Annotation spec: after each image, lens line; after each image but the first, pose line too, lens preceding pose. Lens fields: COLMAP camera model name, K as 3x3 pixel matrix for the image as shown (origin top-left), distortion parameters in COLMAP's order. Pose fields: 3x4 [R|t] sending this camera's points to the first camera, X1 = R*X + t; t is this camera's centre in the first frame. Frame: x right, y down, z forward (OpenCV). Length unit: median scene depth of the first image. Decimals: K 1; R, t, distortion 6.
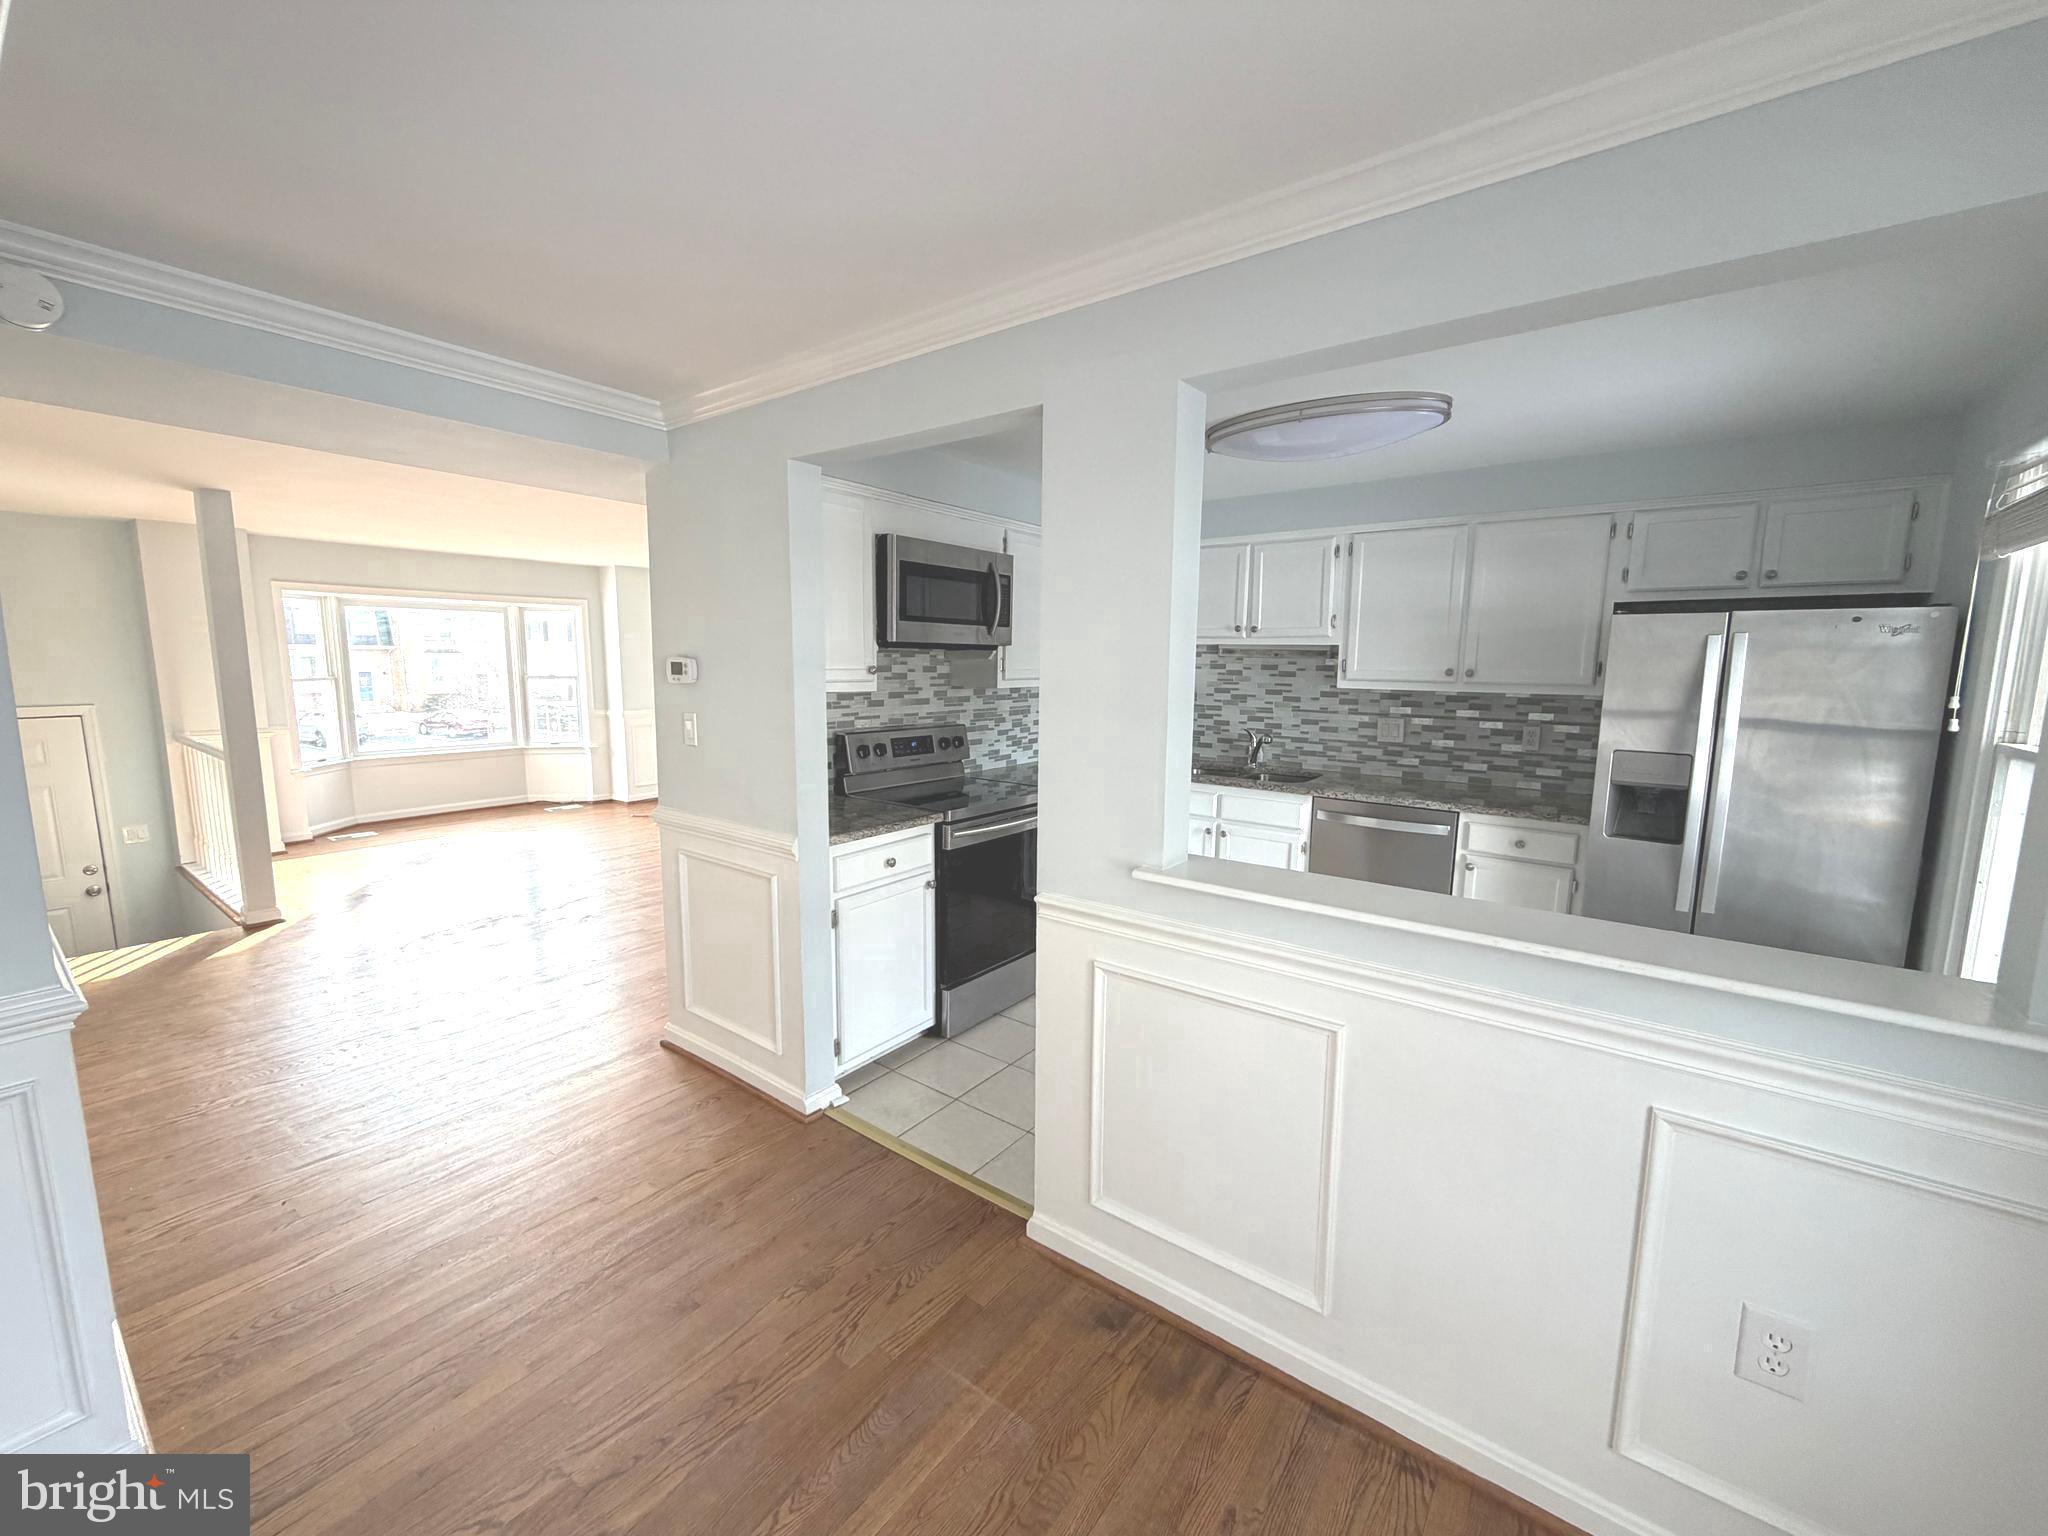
lens RADIAL K [[815.8, 0, 1026.4], [0, 815.8, 771.8], [0, 0, 1]] dist [0.001856, -0.000847]
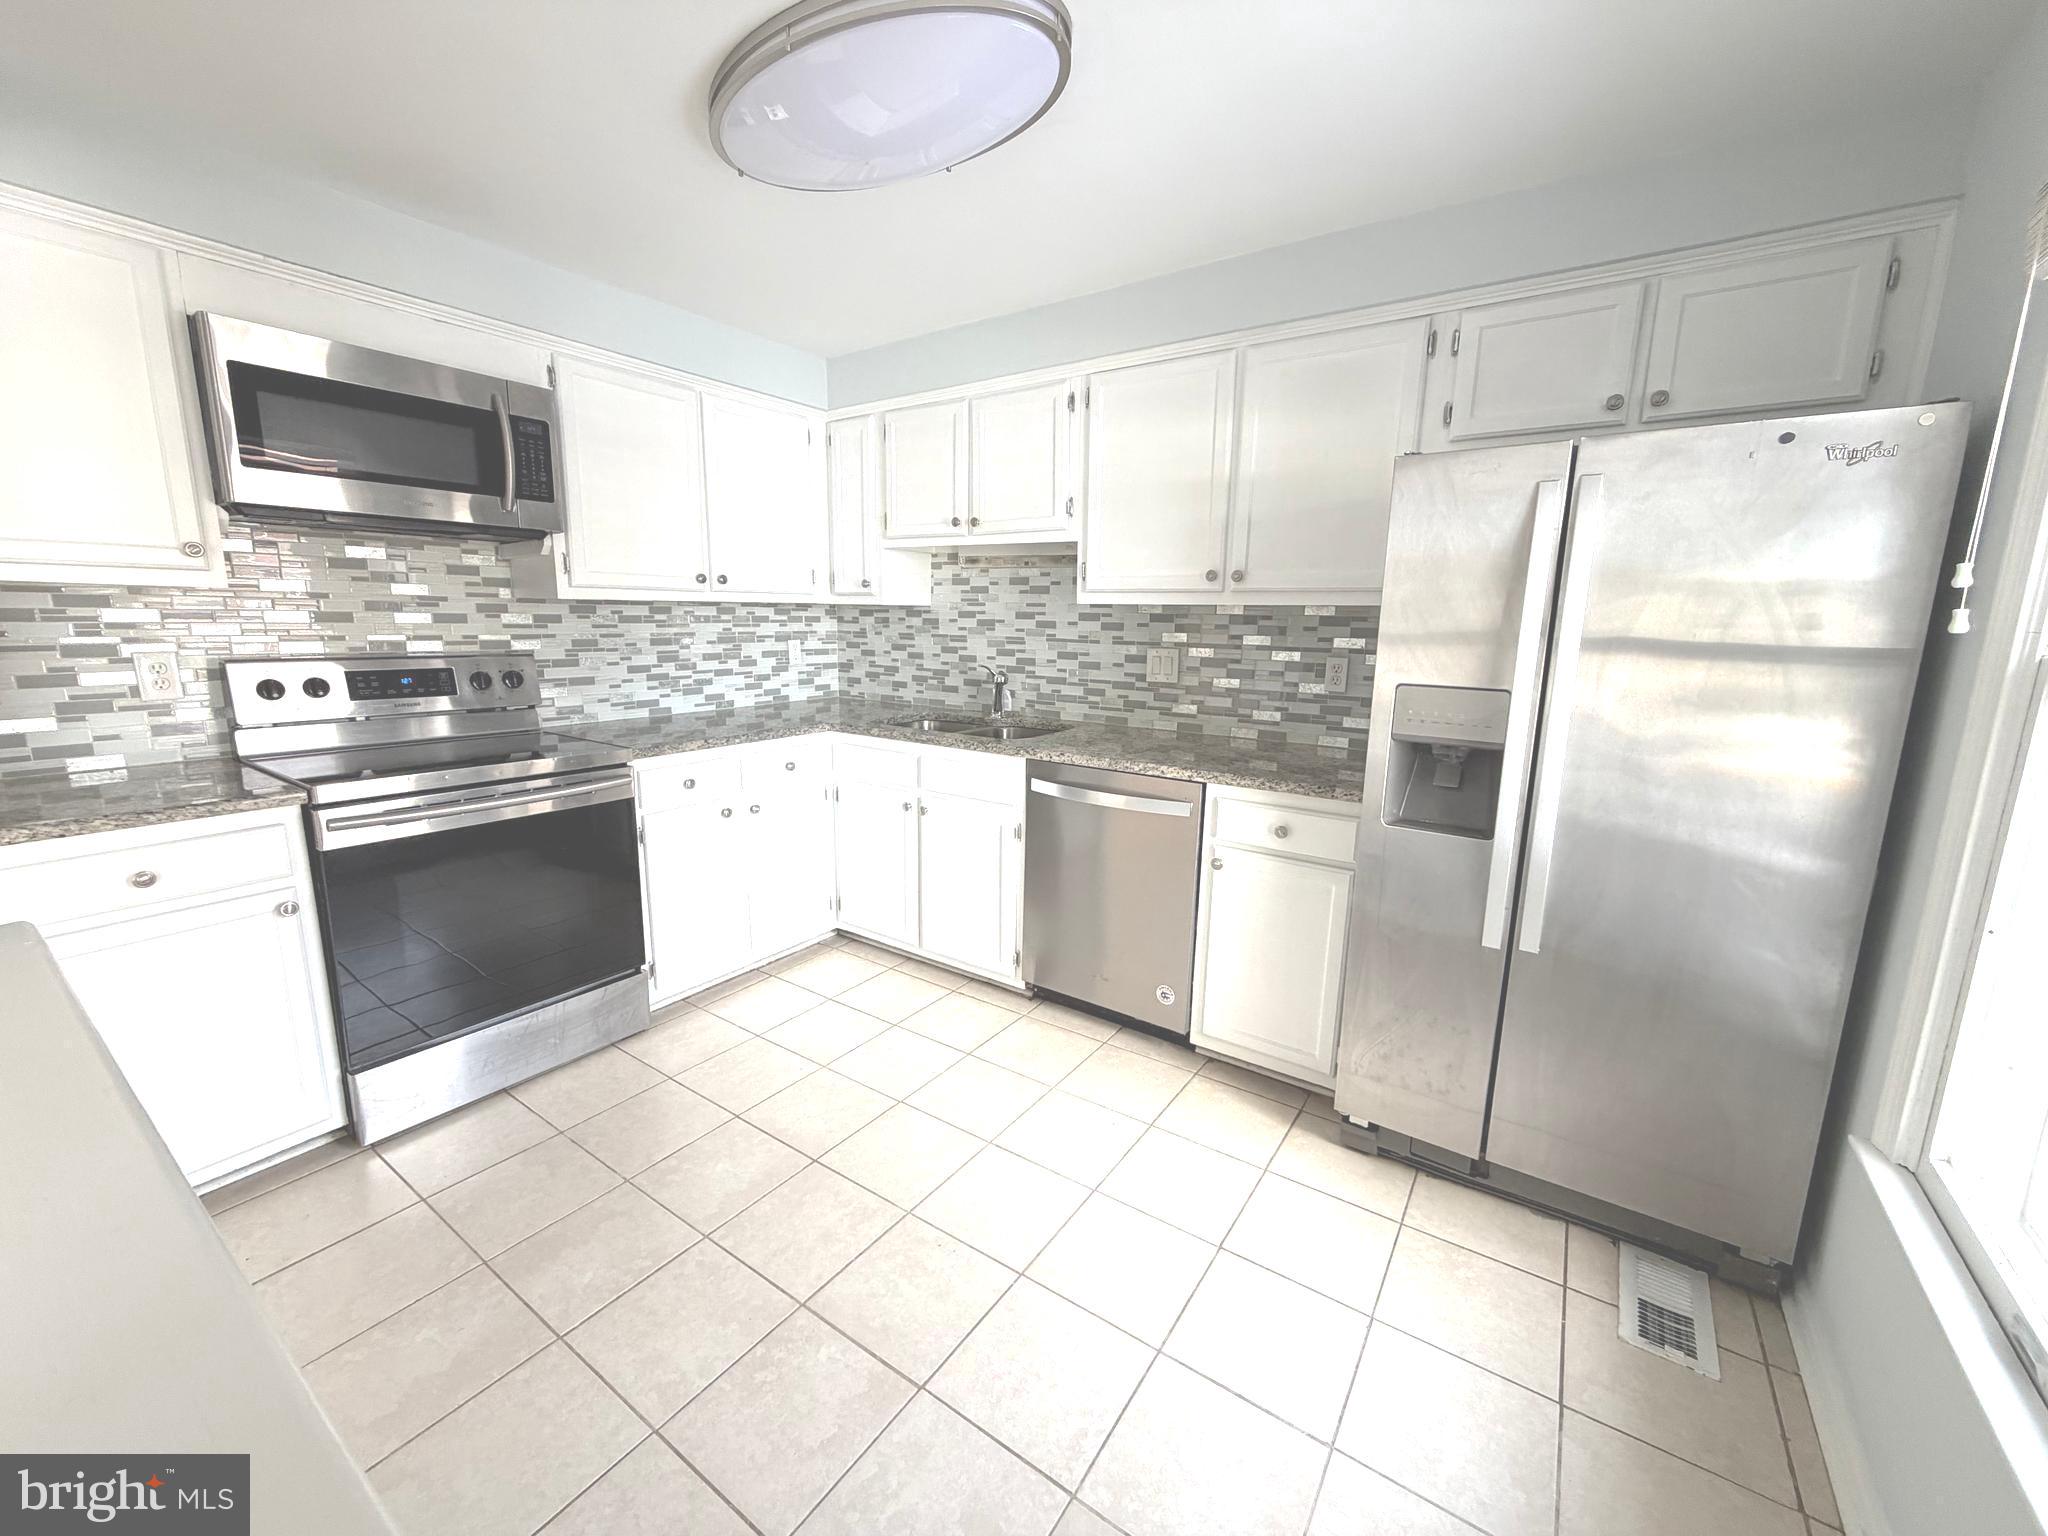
lens RADIAL K [[815.8, 0, 1023.3], [0, 815.8, 769.2], [0, 0, 1]] dist [0.001856, -0.000847]
pose [[0.999304, -0.002553, 0.037222, 0.318429], [0.000712, 0.998779, 0.049390, 0.005016], [-0.037303, -0.049330, 0.998086, 0.303313]]
